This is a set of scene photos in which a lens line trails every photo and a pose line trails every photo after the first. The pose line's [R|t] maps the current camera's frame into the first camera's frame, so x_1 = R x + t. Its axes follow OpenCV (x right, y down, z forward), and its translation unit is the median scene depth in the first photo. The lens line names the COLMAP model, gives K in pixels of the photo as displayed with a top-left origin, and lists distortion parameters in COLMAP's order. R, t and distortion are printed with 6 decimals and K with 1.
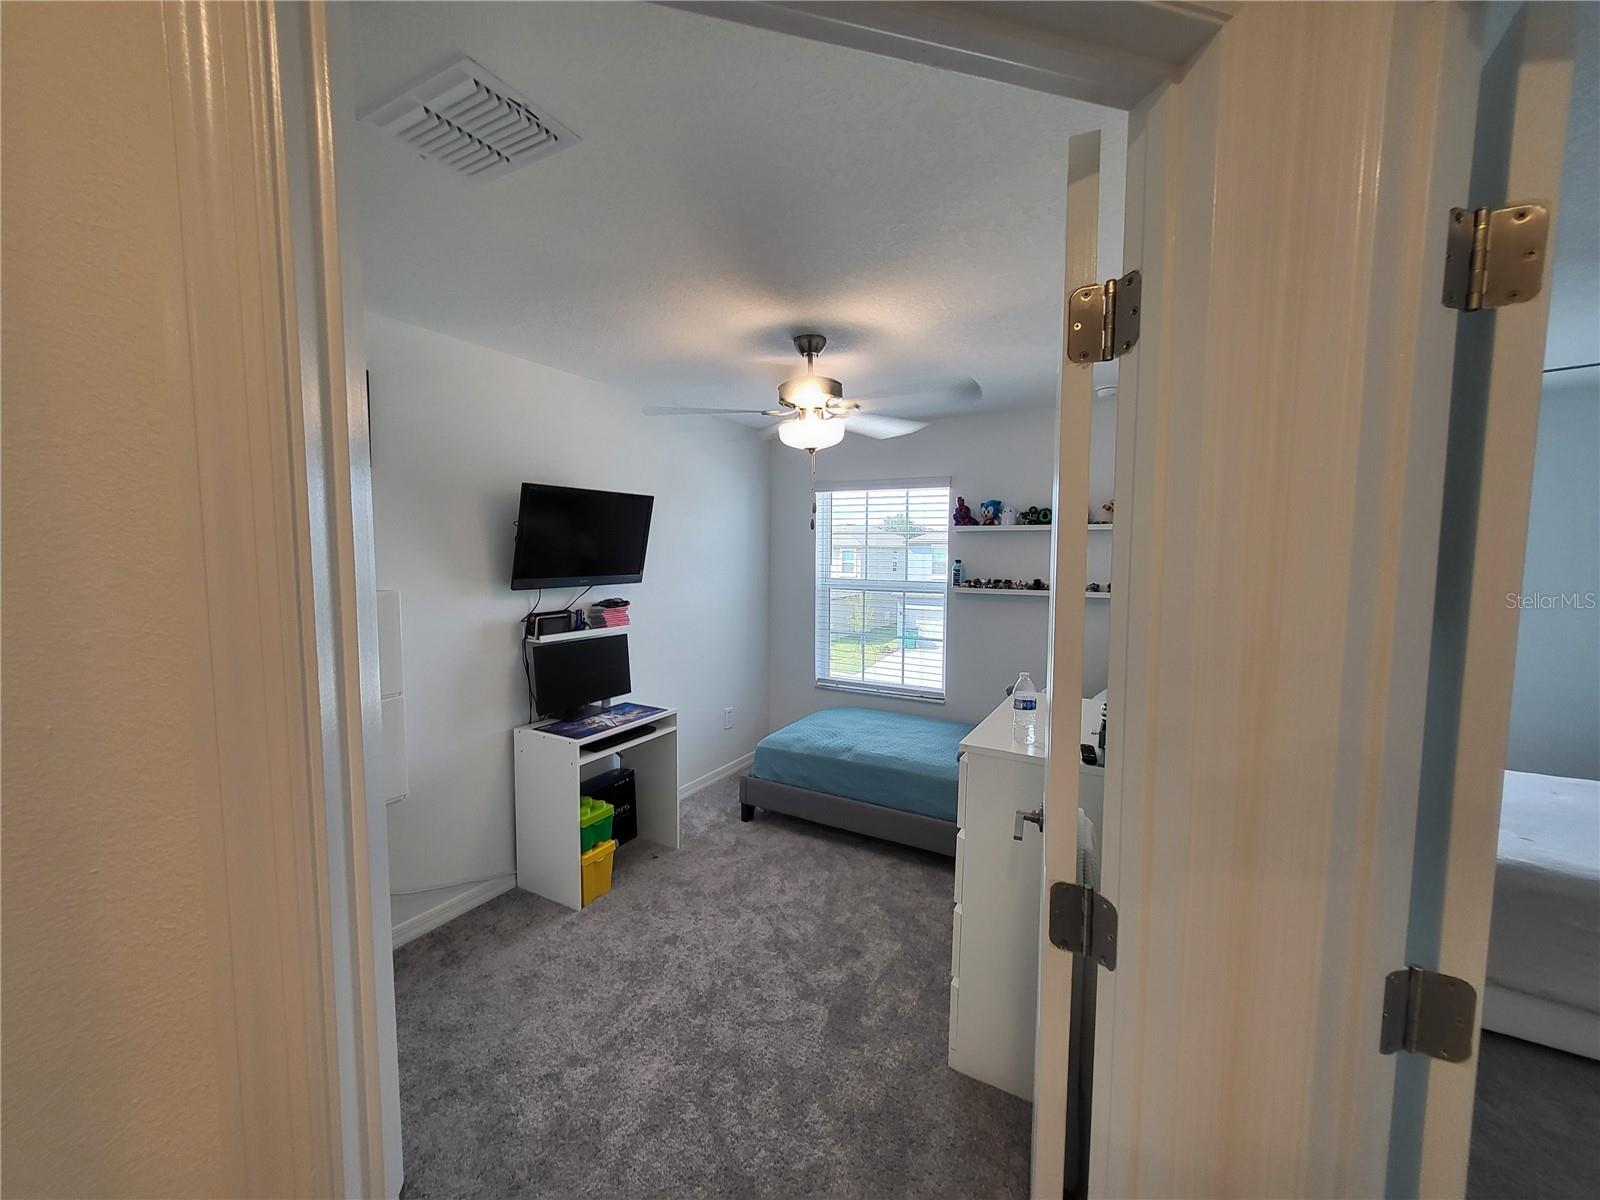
lens RADIAL K [[636.4, 0, 798.1], [0, 636.4, 601.9], [0, 0, 1]] dist [-0.004588, -0.000018]
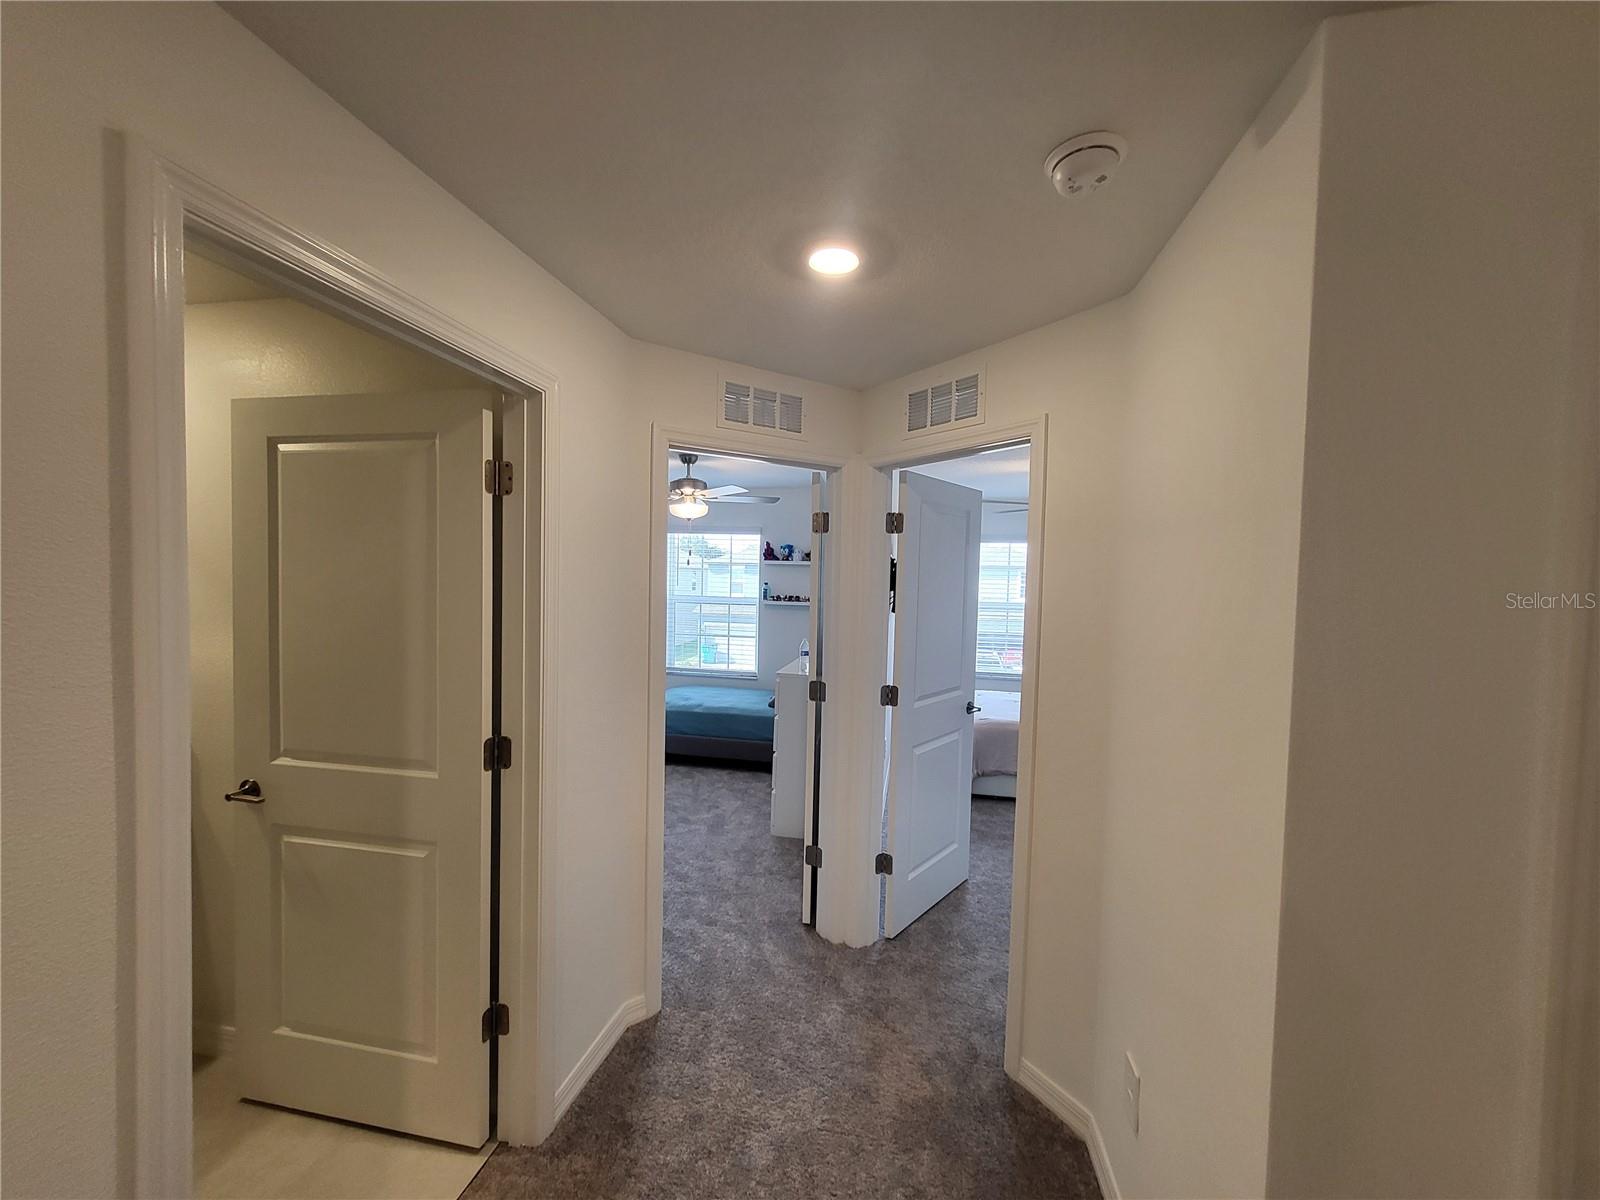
lens RADIAL K [[636.4, 0, 800.5], [0, 636.4, 599.4], [0, 0, 1]] dist [-0.004588, -0.000018]
pose [[0.948611, 0.003751, 0.316423, -0.156299], [0.007166, 0.999419, -0.033328, 0.026064], [-0.316364, 0.033883, 0.948032, -0.480103]]
